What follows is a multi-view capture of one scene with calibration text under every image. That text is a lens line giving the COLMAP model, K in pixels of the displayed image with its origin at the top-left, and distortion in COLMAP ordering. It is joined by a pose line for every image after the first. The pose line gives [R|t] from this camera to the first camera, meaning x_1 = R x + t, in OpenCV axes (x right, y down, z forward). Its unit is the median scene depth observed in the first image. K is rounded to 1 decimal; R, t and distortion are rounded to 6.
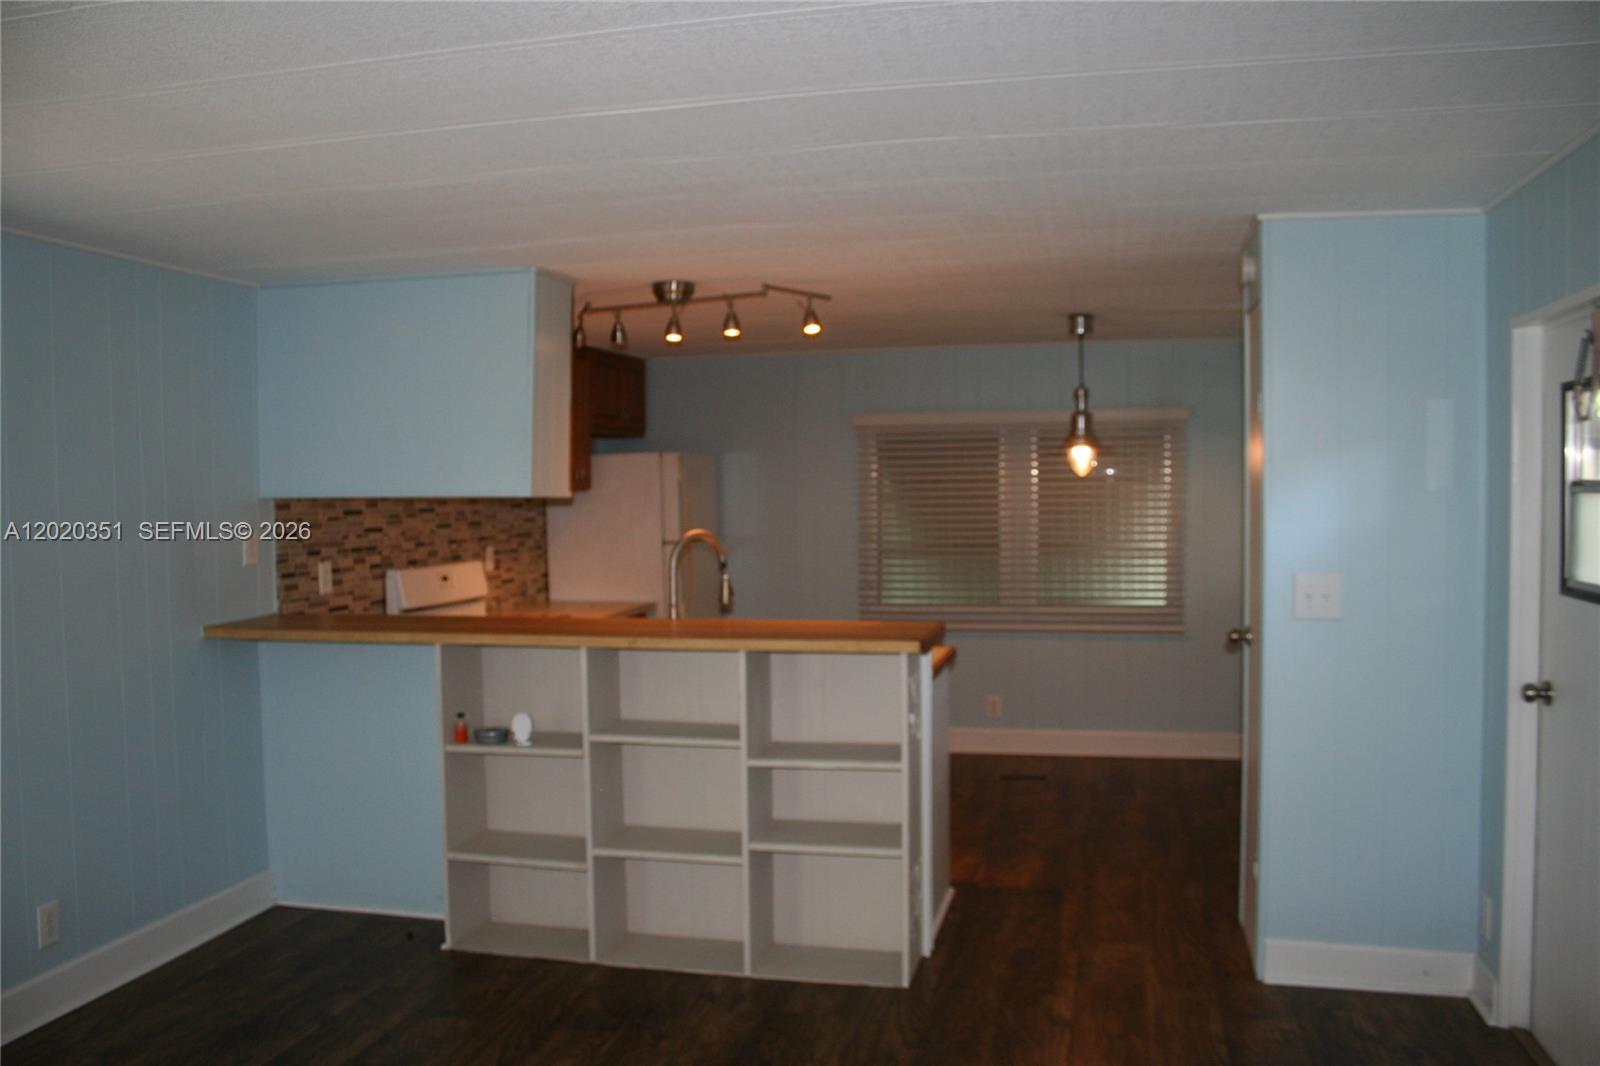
lens RADIAL K [[1305.7, 0, 800.8], [0, 1305.7, 545.7], [0, 0, 1]] dist [-0.119495, 0.074876]
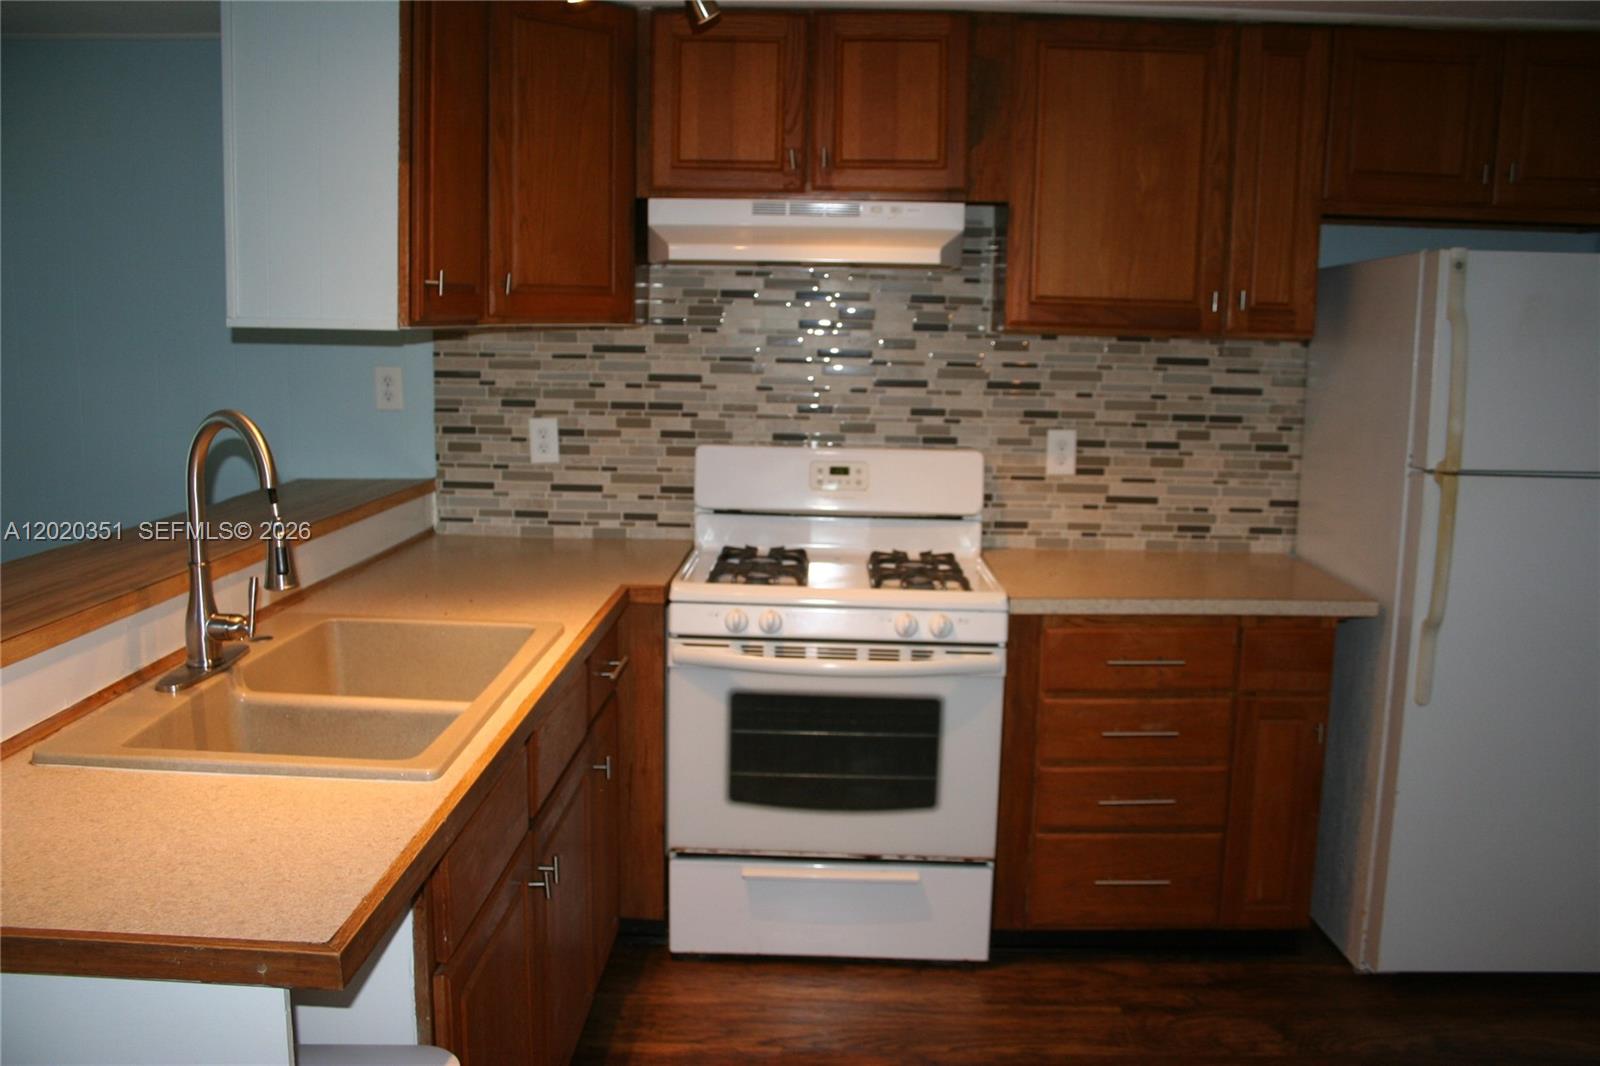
lens RADIAL K [[1305.7, 0, 800.3], [0, 1305.7, 534.2], [0, 0, 1]] dist [-0.119495, 0.074876]
pose [[0.208490, 0.178103, -0.961671, 0.330984], [-0.064316, 0.983647, 0.168230, -0.050394], [0.975908, 0.026777, 0.216535, 0.947841]]
